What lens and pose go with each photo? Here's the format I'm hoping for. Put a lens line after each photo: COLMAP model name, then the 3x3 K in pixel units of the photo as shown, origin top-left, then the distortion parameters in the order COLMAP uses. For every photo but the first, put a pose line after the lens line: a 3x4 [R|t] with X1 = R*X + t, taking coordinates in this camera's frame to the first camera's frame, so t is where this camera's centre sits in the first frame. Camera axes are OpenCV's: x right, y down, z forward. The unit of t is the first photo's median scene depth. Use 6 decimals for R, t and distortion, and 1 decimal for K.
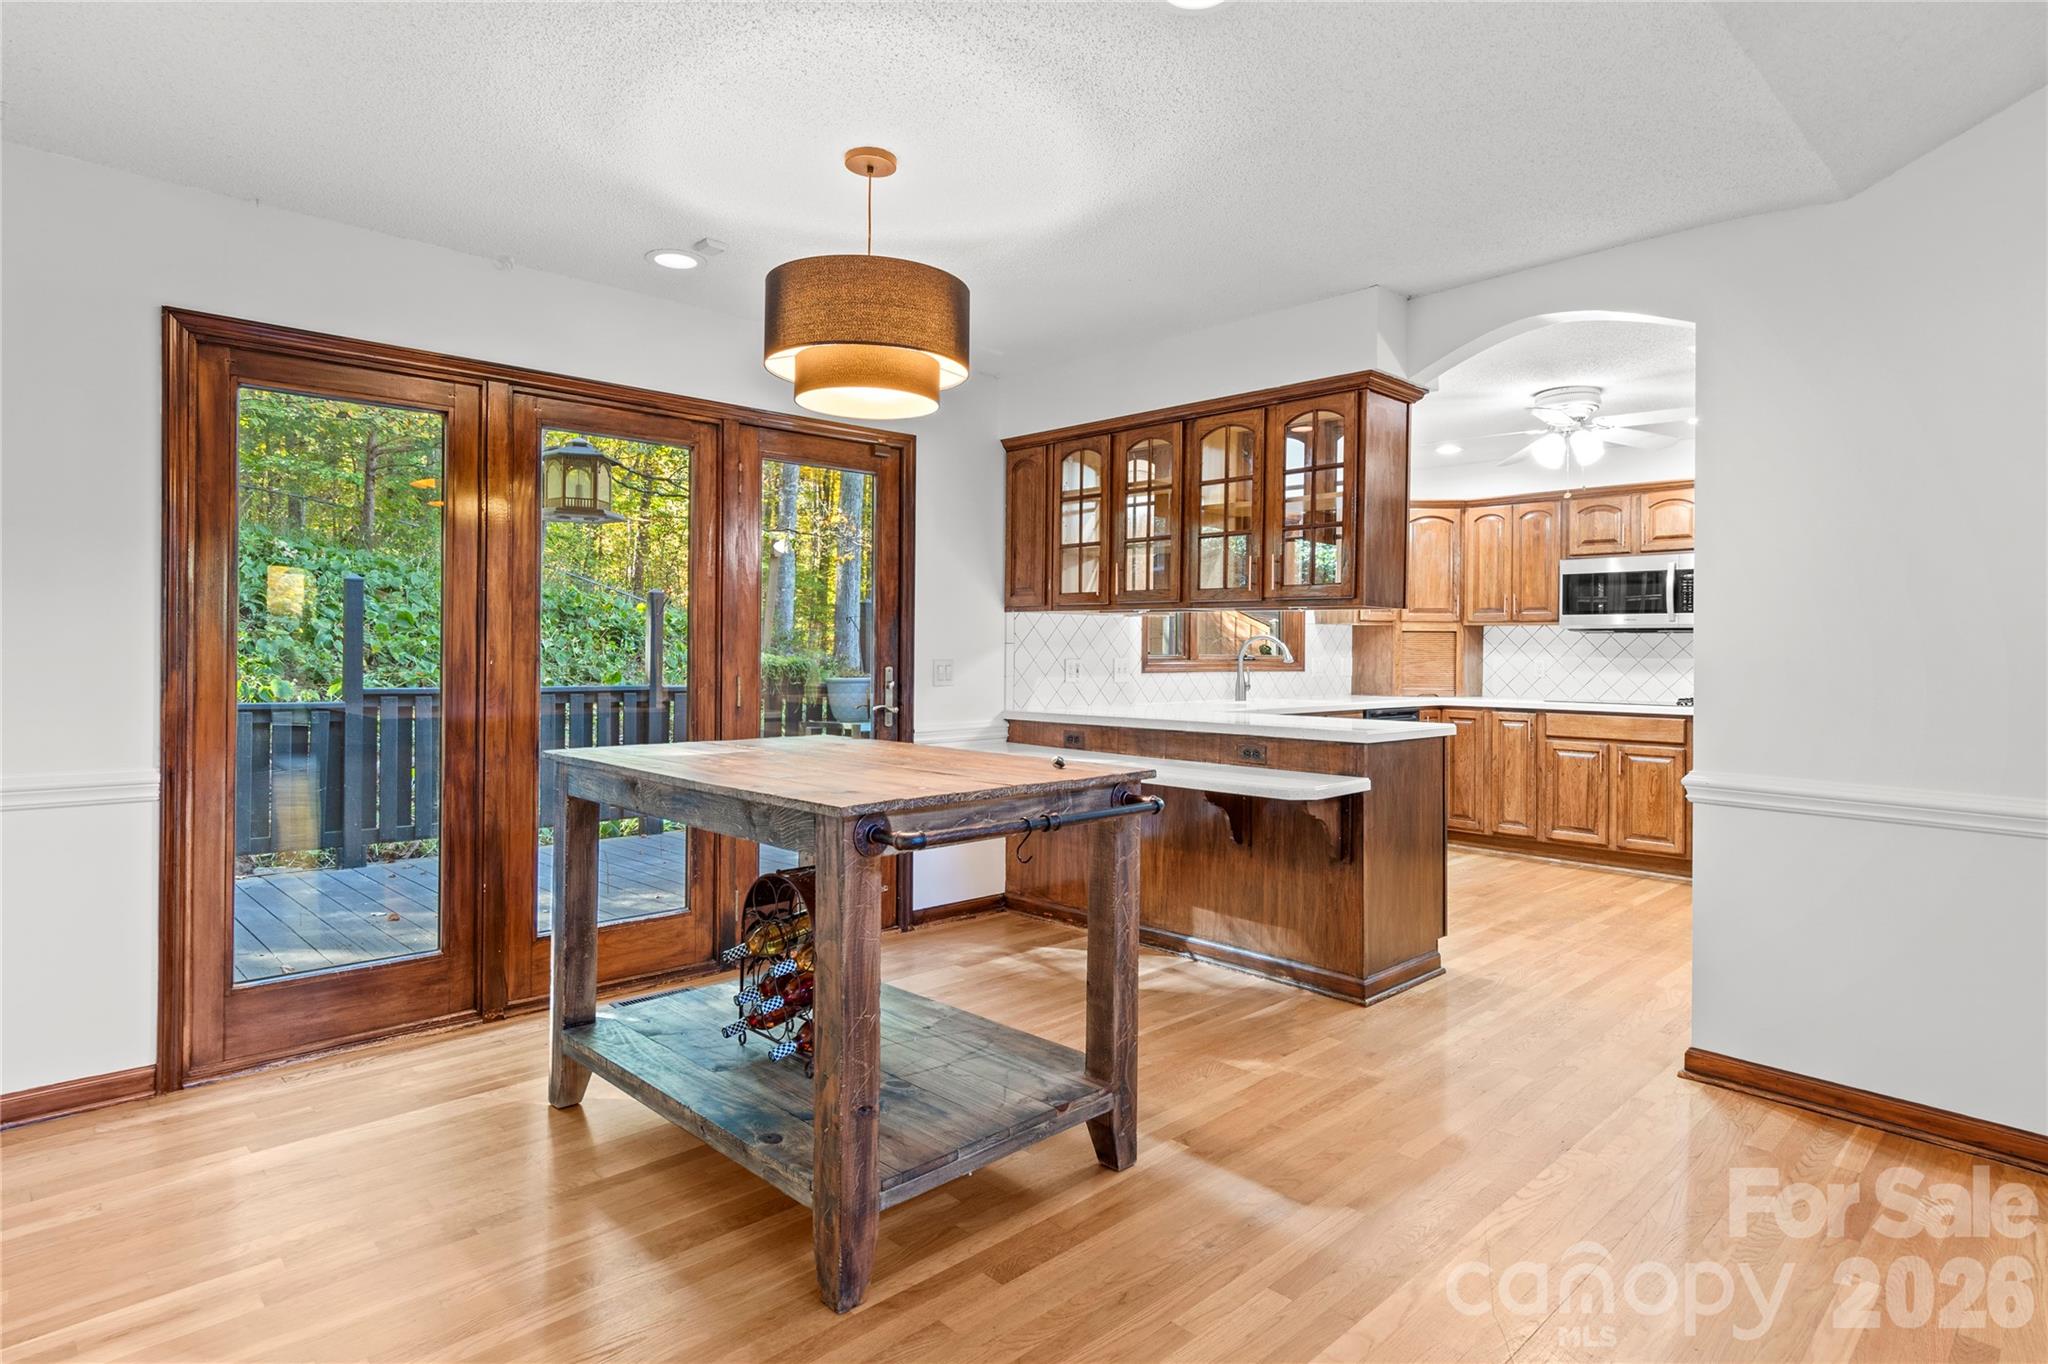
lens RADIAL K [[1103.2, 0, 1043.5], [0, 1103.2, 644.2], [0, 0, 1]] dist [0.007105, -0.008076]
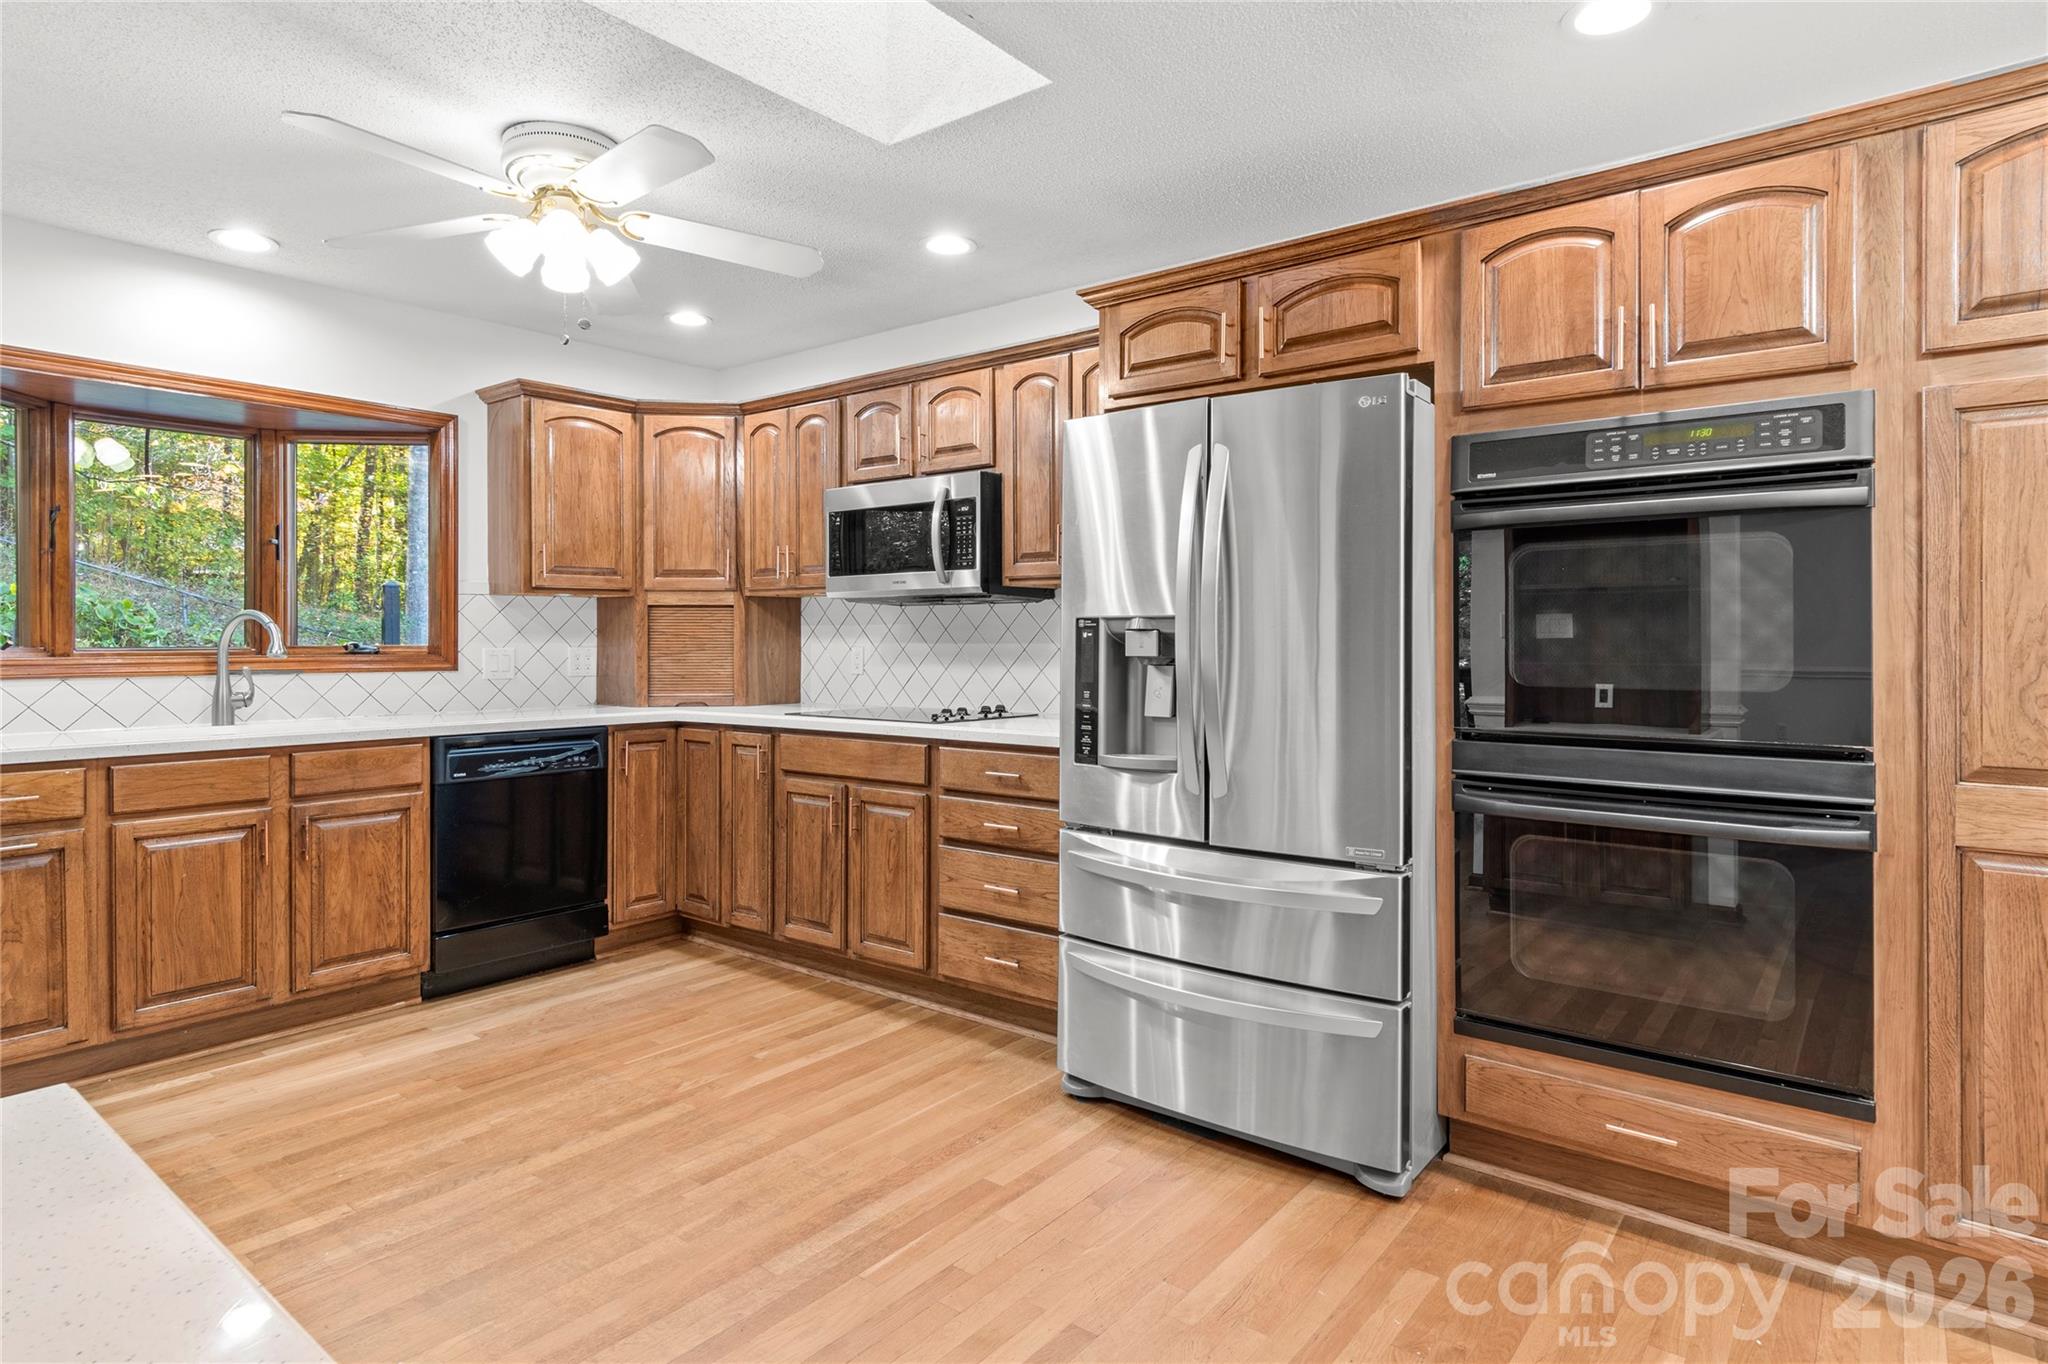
lens RADIAL K [[1103.2, 0, 1060.5], [0, 1103.2, 638.1], [0, 0, 1]] dist [0.007105, -0.008076]
pose [[0.988447, -0.010187, 0.151225, 0.514397], [0.009679, 0.999945, 0.004093, 0.007538], [-0.151259, -0.002582, 0.988491, 0.362717]]
